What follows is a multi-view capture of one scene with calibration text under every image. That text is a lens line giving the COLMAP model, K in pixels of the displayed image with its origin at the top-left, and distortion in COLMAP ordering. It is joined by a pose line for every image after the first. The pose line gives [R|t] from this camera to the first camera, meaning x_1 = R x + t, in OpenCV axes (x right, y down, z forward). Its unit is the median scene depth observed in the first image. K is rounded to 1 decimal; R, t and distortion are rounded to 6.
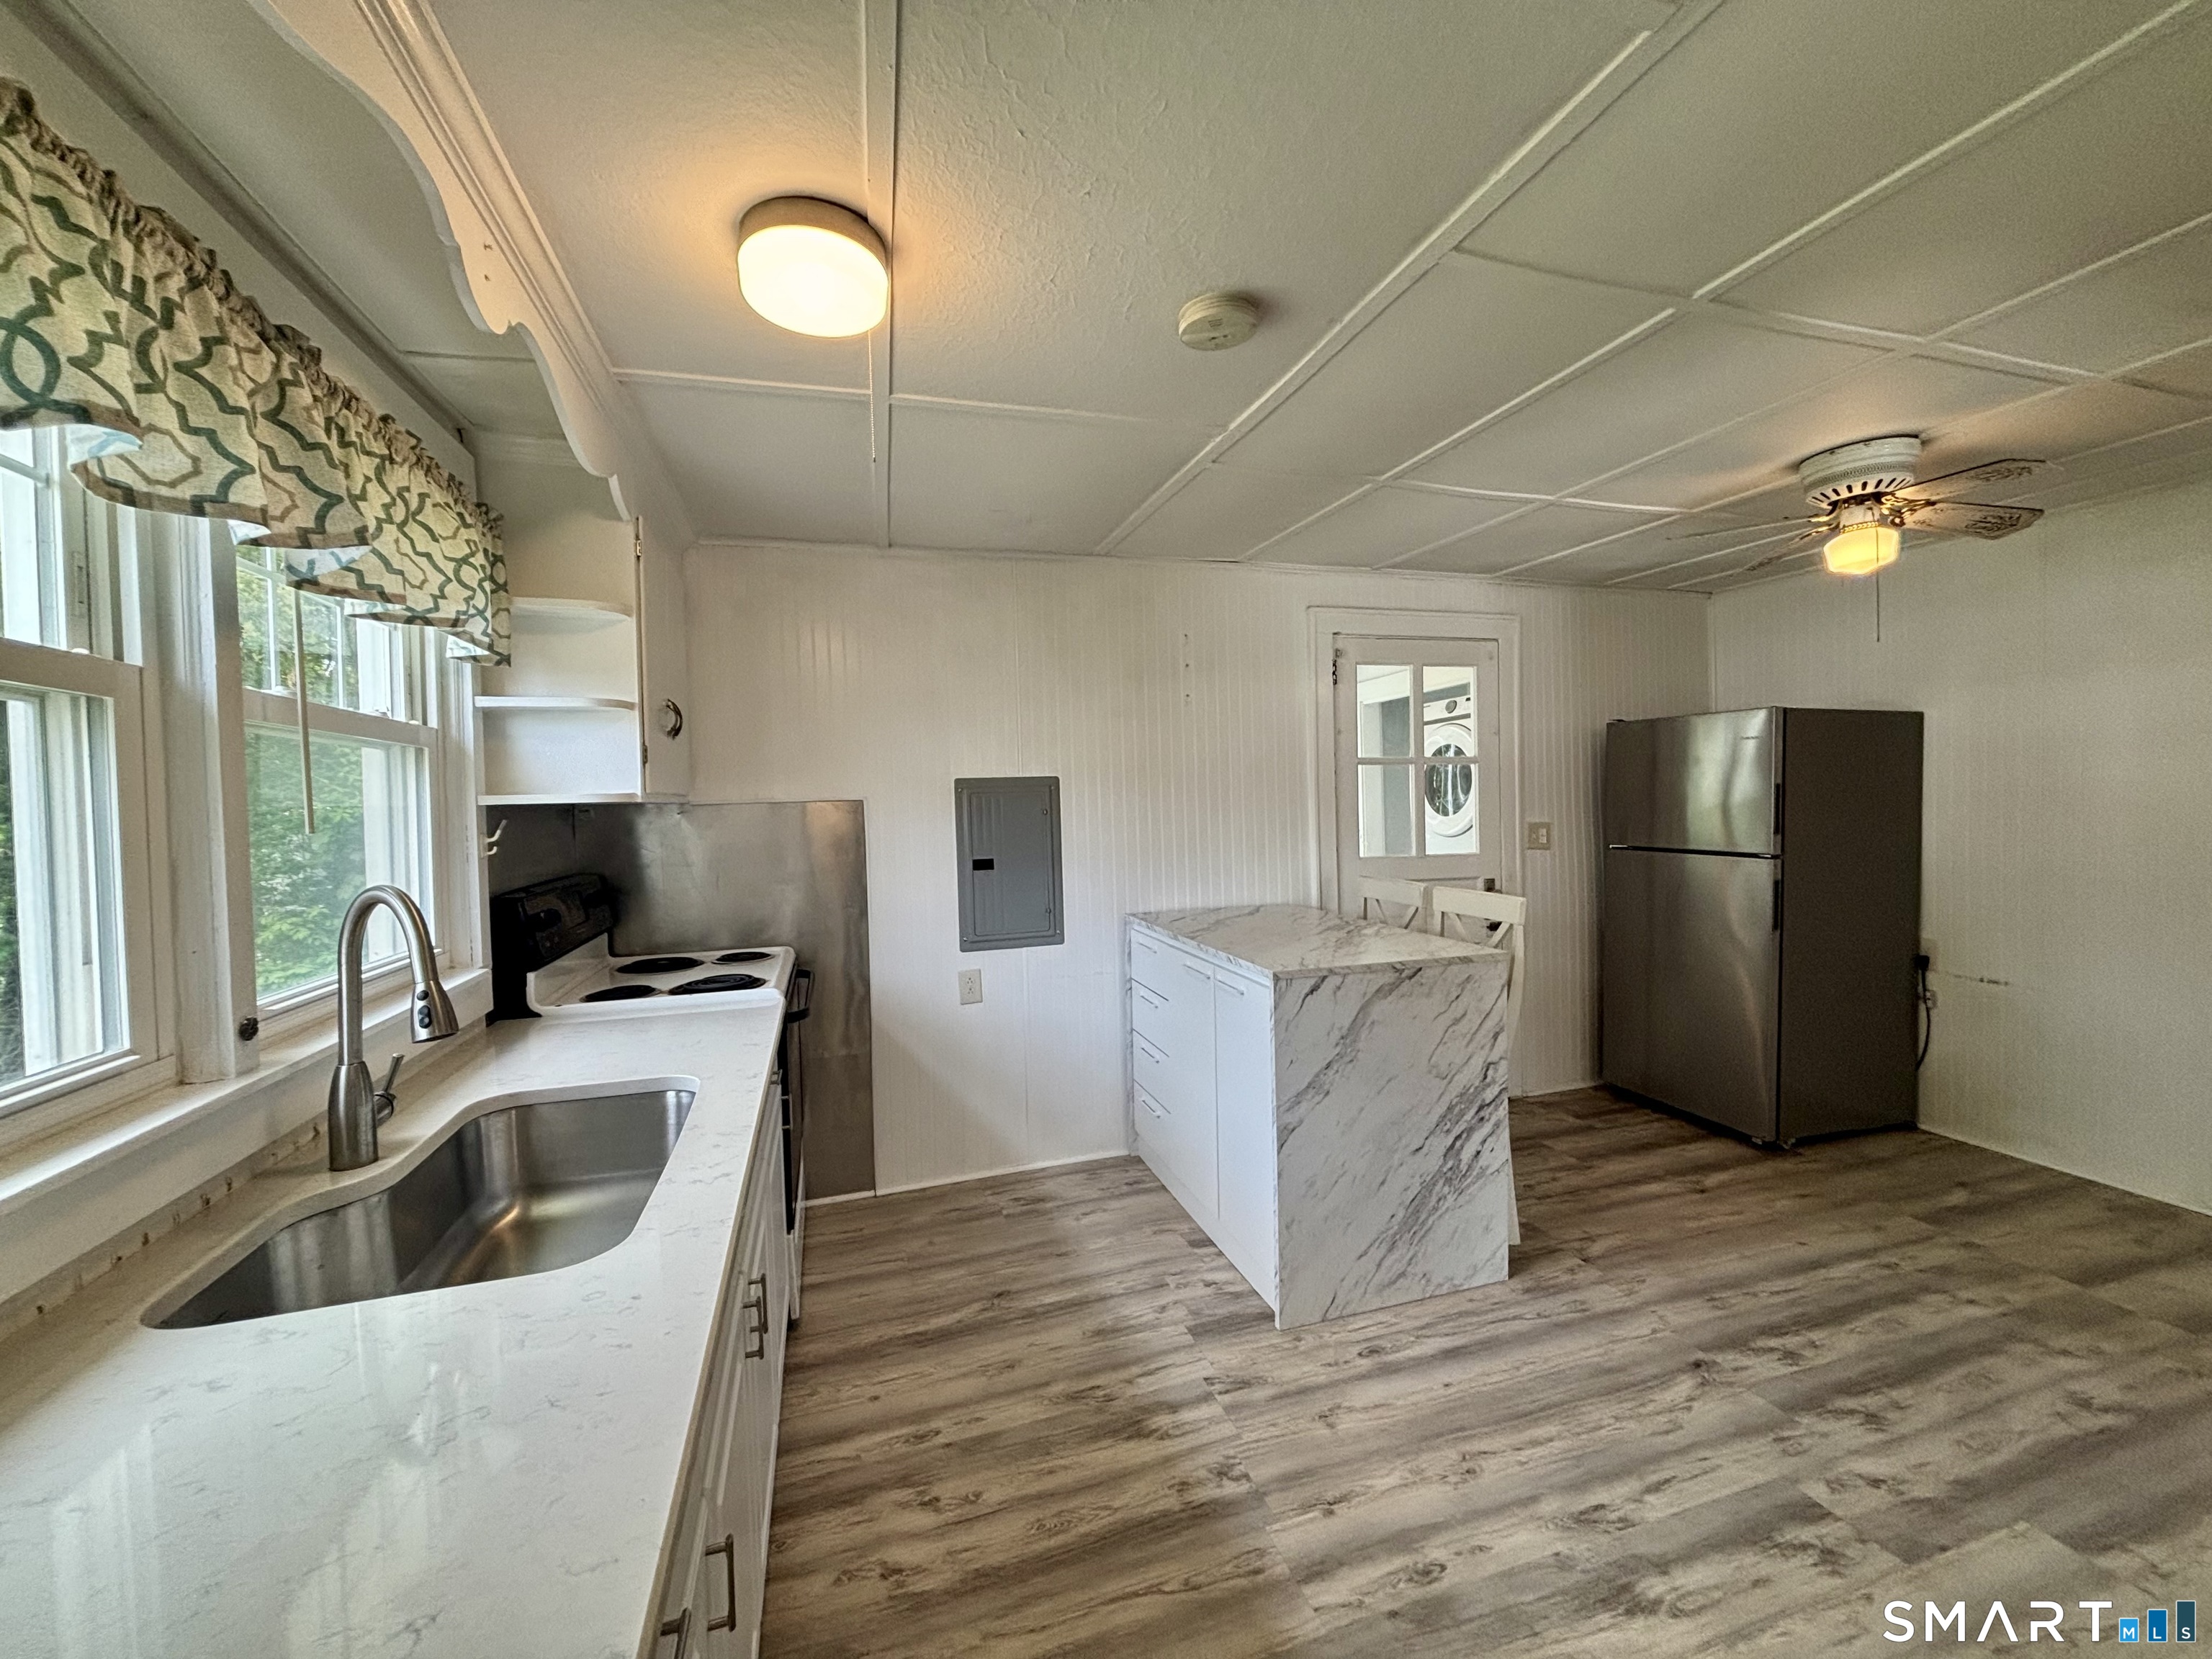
lens RADIAL K [[894.8, 0, 1105.8], [0, 894.8, 828.8], [0, 0, 1]] dist [0.002664, 0.000248]
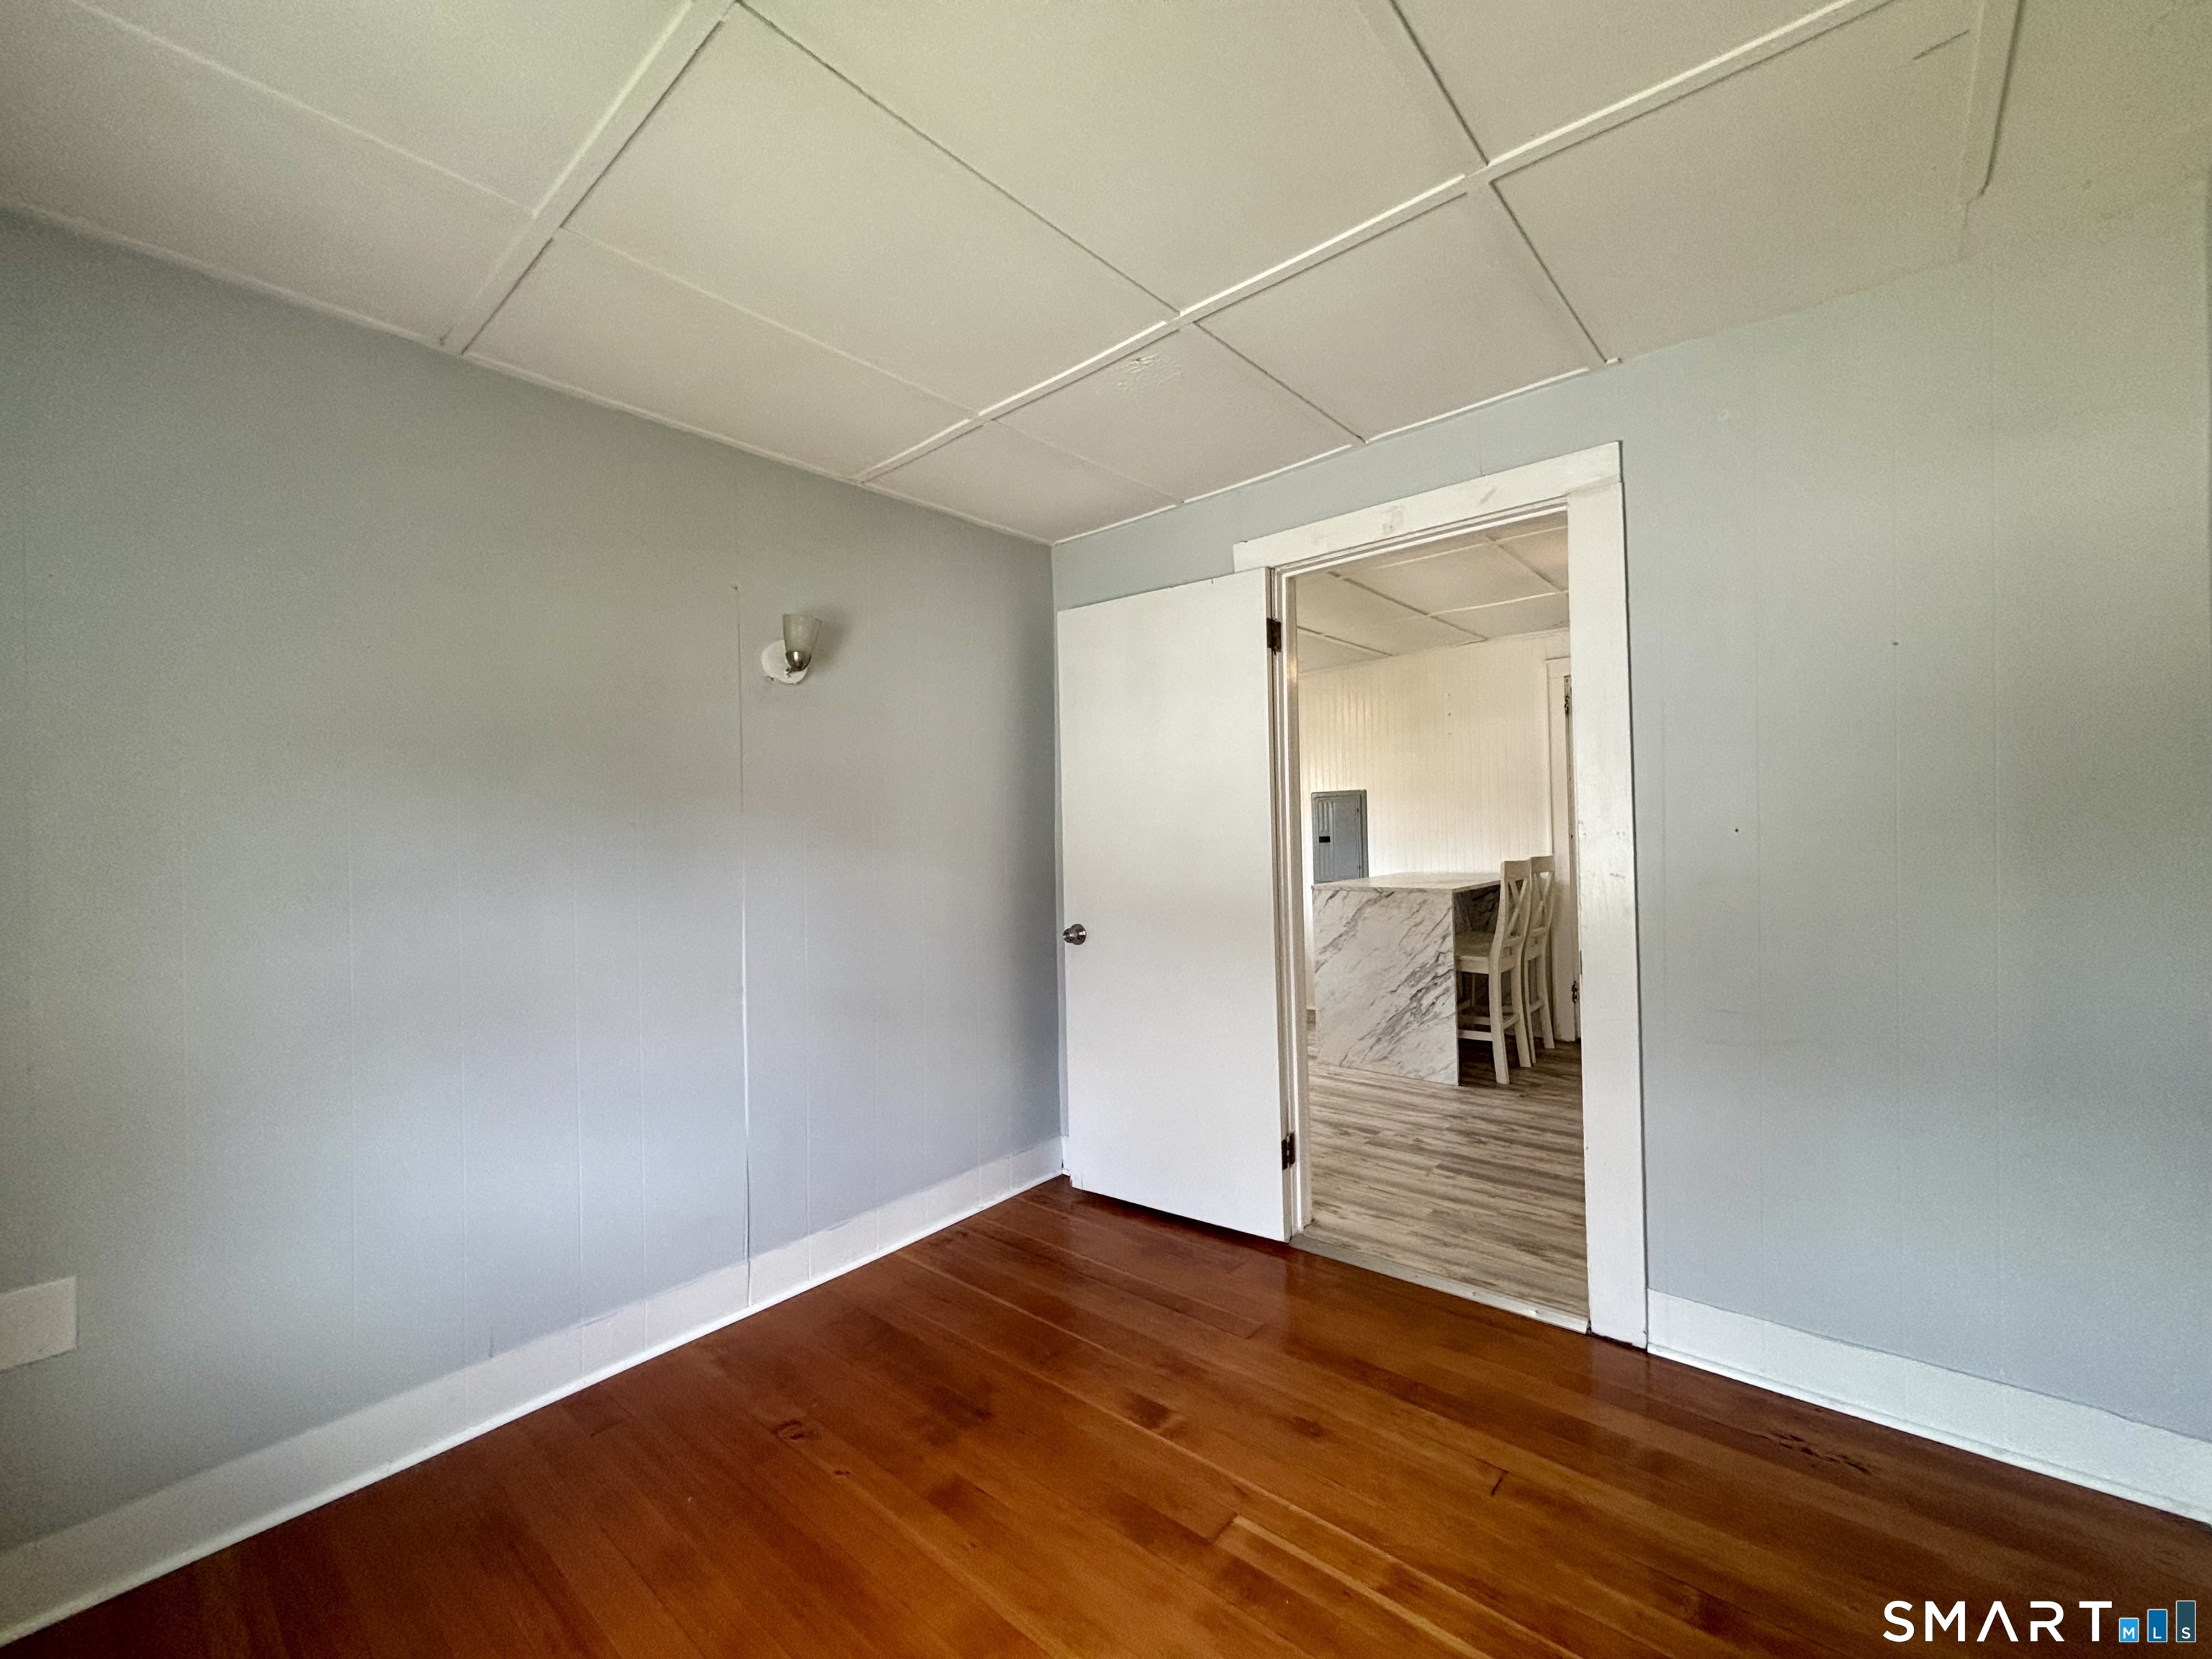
lens RADIAL K [[894.8, 0, 1098.9], [0, 894.8, 818.4], [0, 0, 1]] dist [0.002664, 0.000248]
pose [[0.523984, -0.002443, -0.851725, 1.581849], [-0.013156, 0.999853, -0.010962, 0.031464], [0.851626, 0.016949, 0.523875, -0.476185]]
